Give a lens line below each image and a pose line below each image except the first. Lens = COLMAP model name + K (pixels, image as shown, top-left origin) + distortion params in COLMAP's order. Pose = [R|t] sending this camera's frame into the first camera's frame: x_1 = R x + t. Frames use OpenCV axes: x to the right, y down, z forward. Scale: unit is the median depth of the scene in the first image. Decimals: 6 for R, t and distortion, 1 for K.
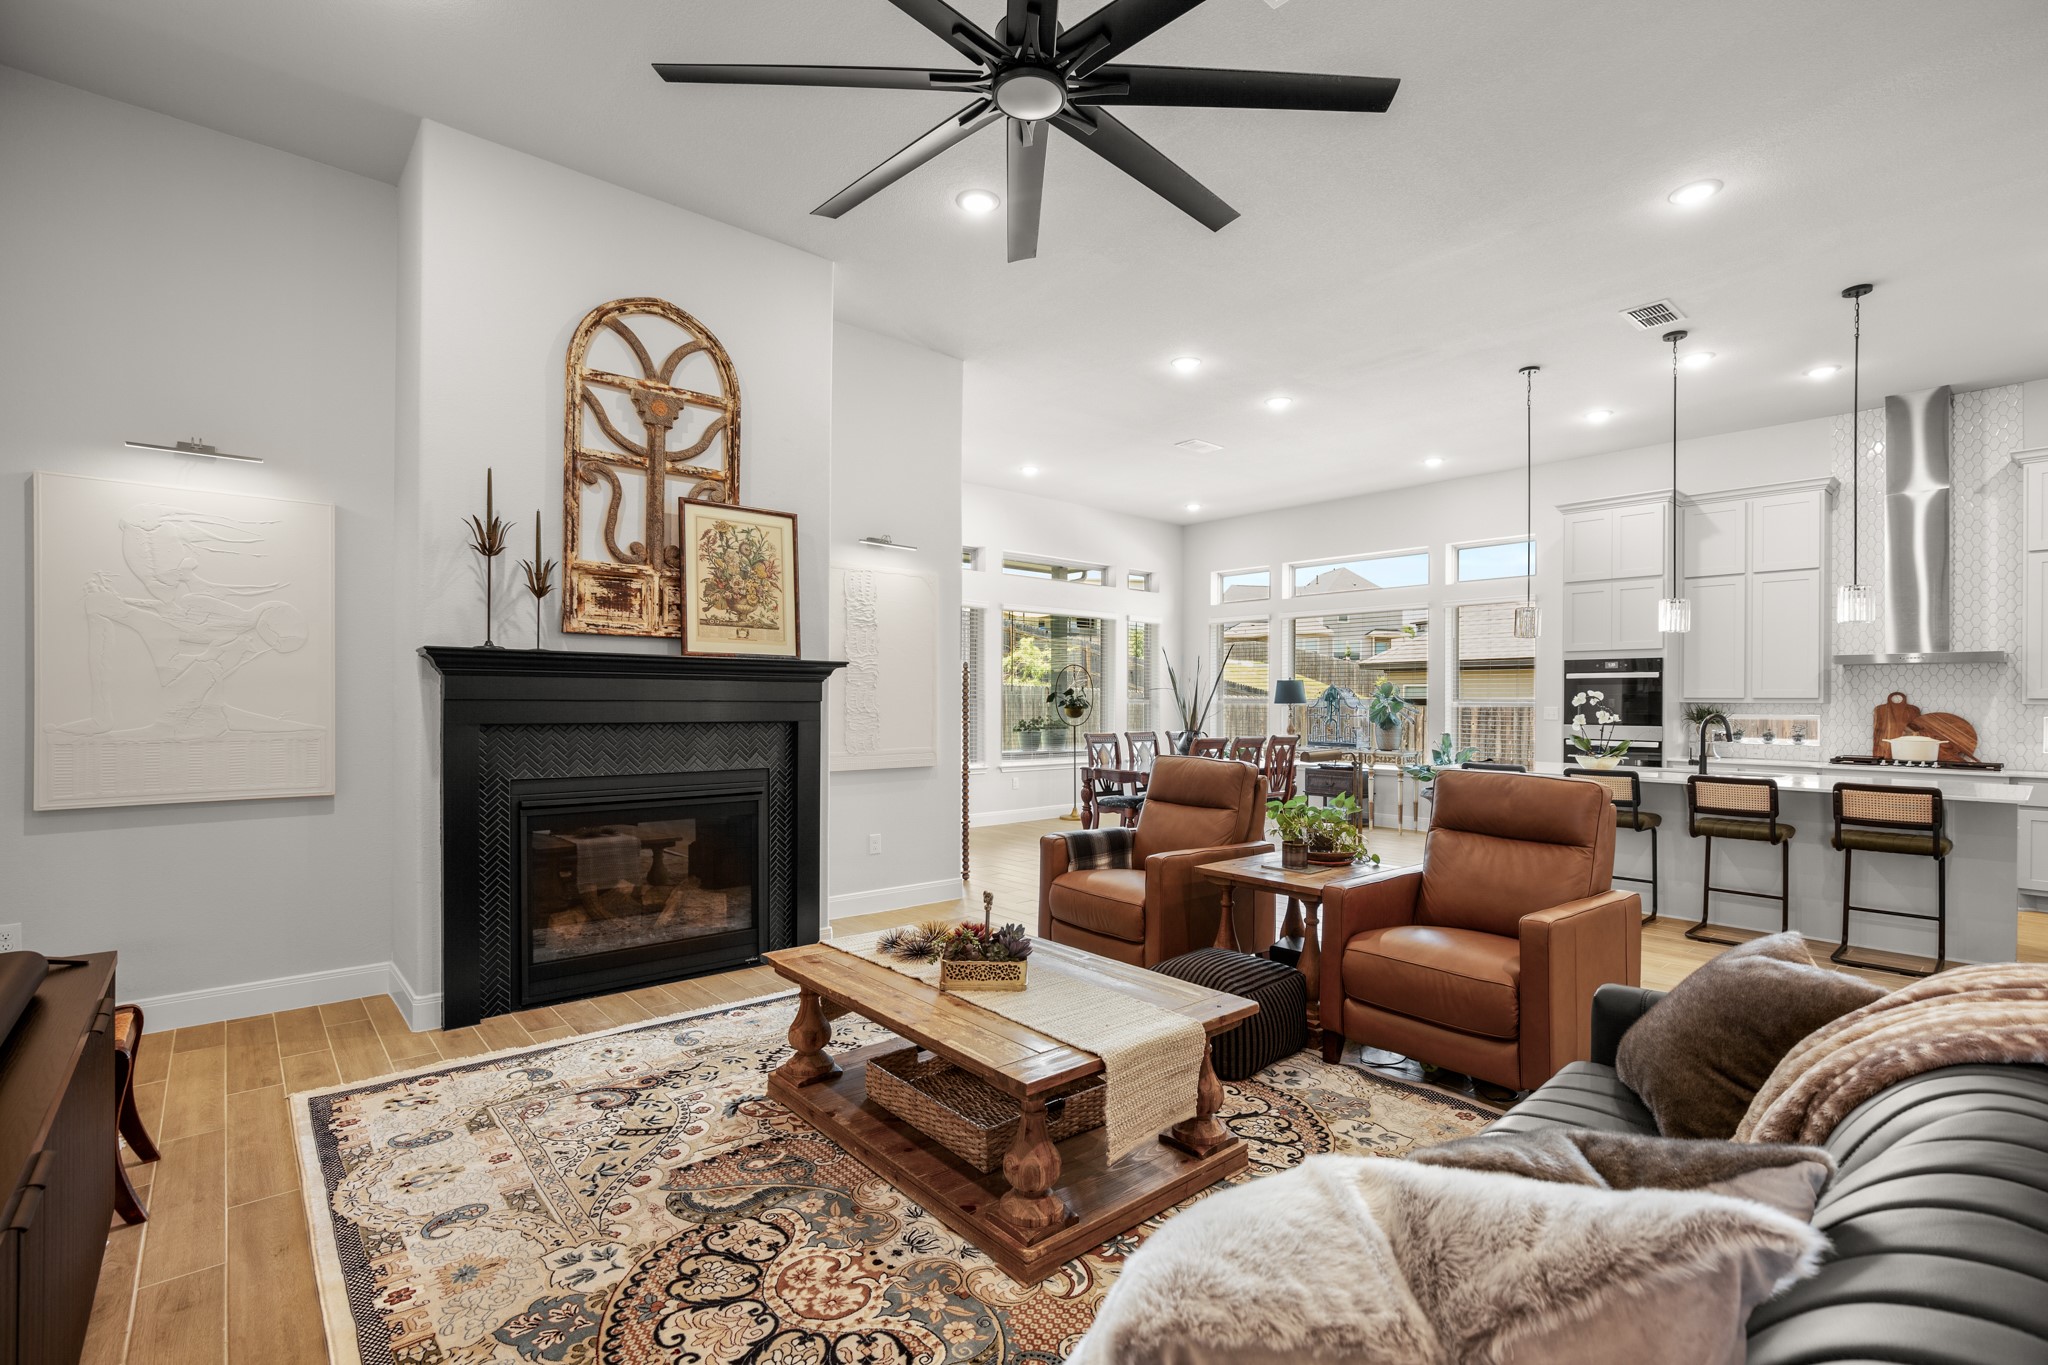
lens RADIAL K [[943.5, 0, 1015.5], [0, 943.5, 694.0], [0, 0, 1]] dist [-0.008305, 0.001453]
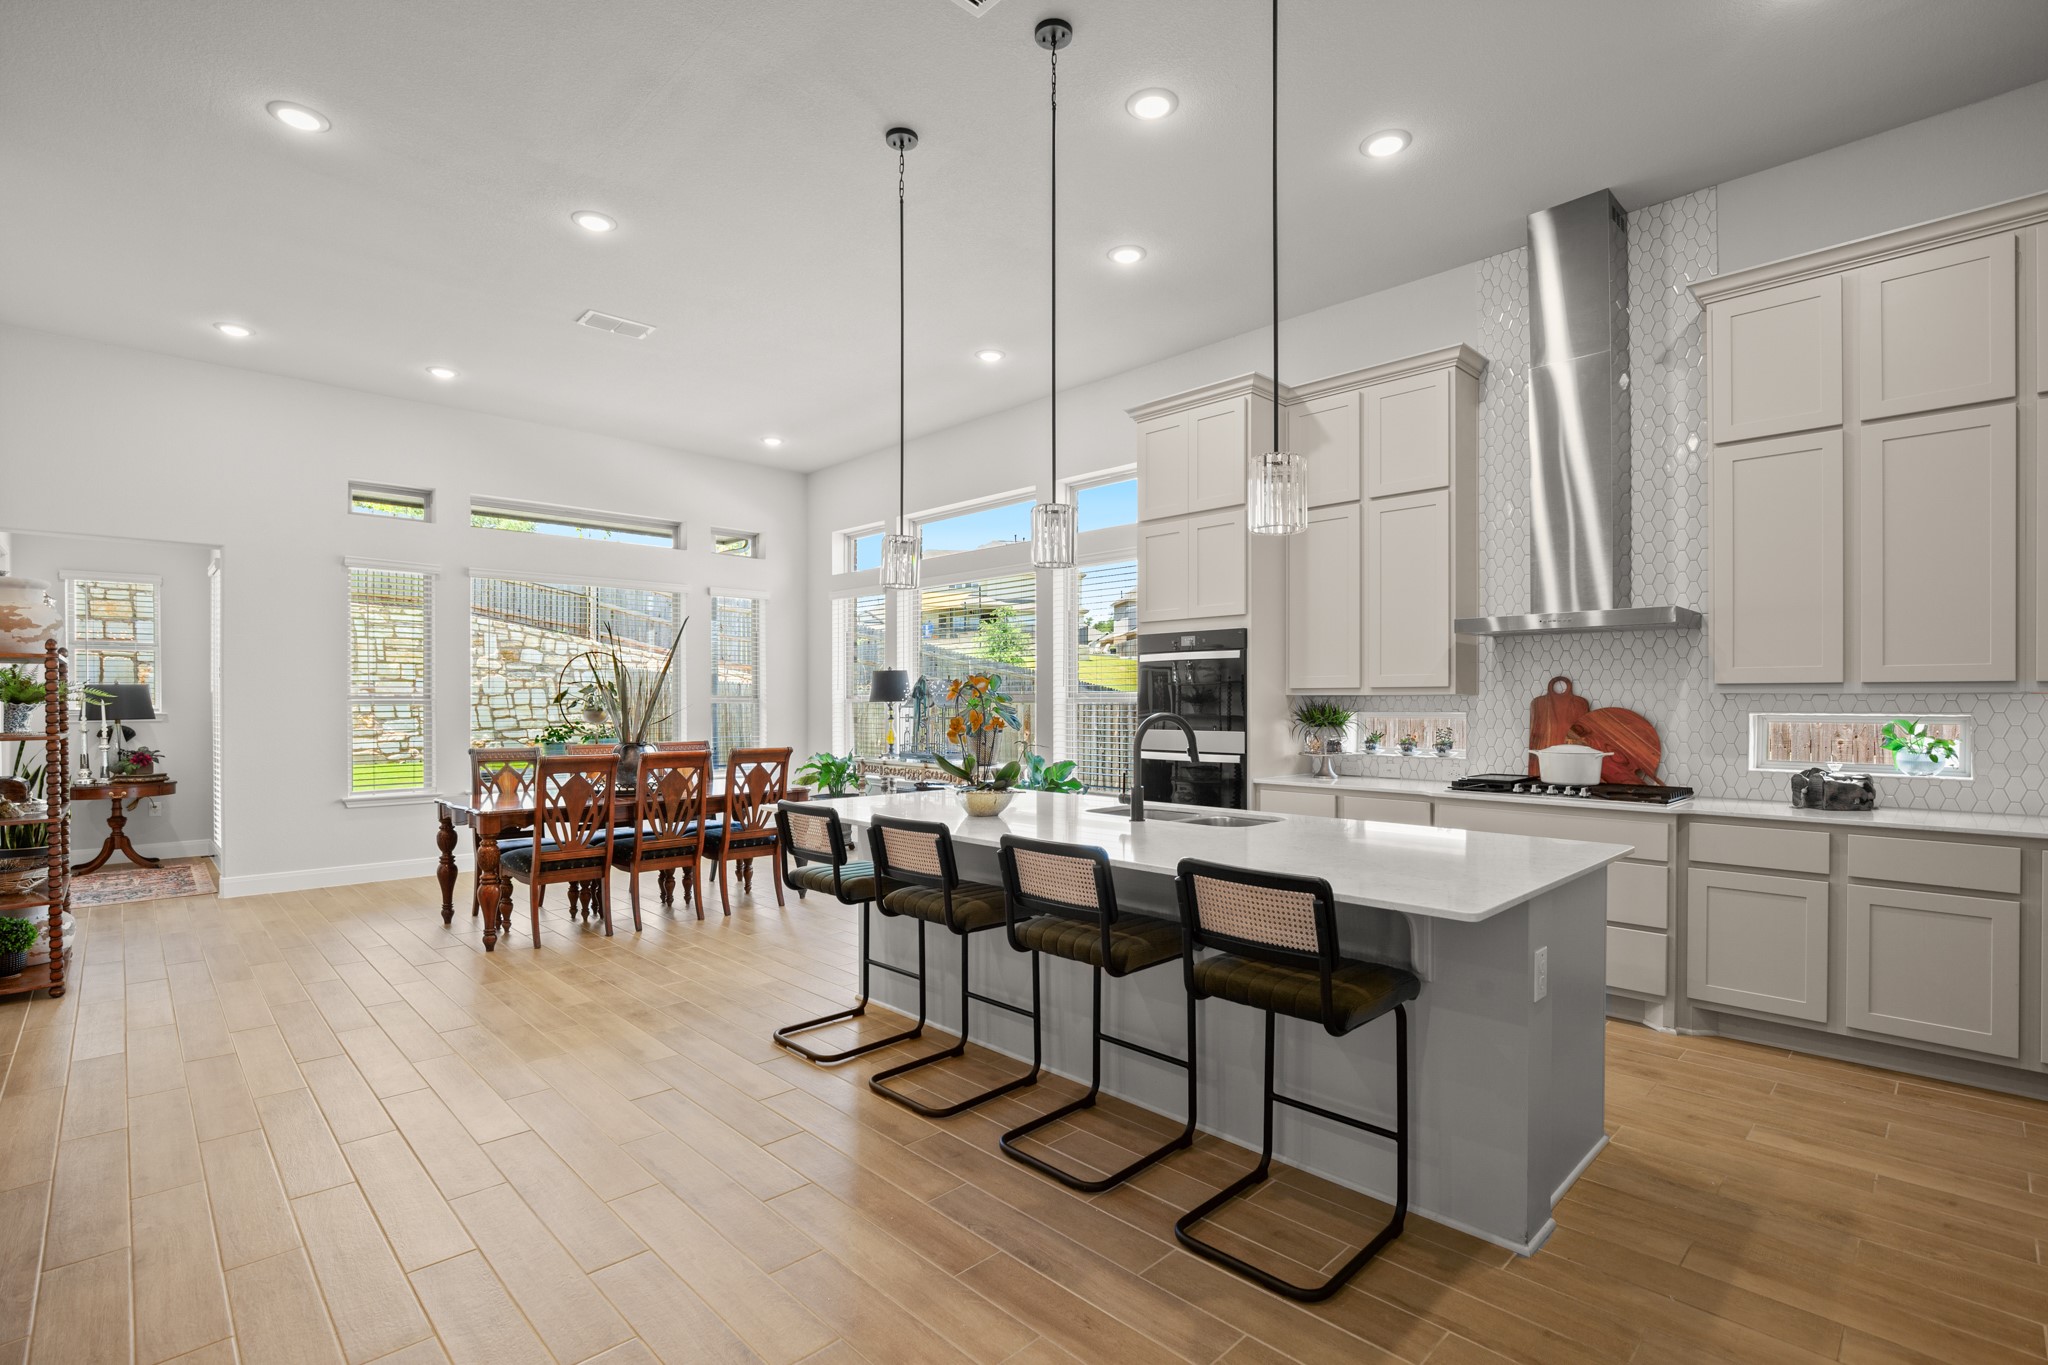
lens RADIAL K [[943.5, 0, 1033.8], [0, 943.5, 687.5], [0, 0, 1]] dist [-0.008305, 0.001453]
pose [[0.998696, -0.008234, 0.050382, 0.549078], [0.008573, 0.999942, -0.006519, 0.006868], [-0.050325, 0.006943, 0.998709, 0.371508]]
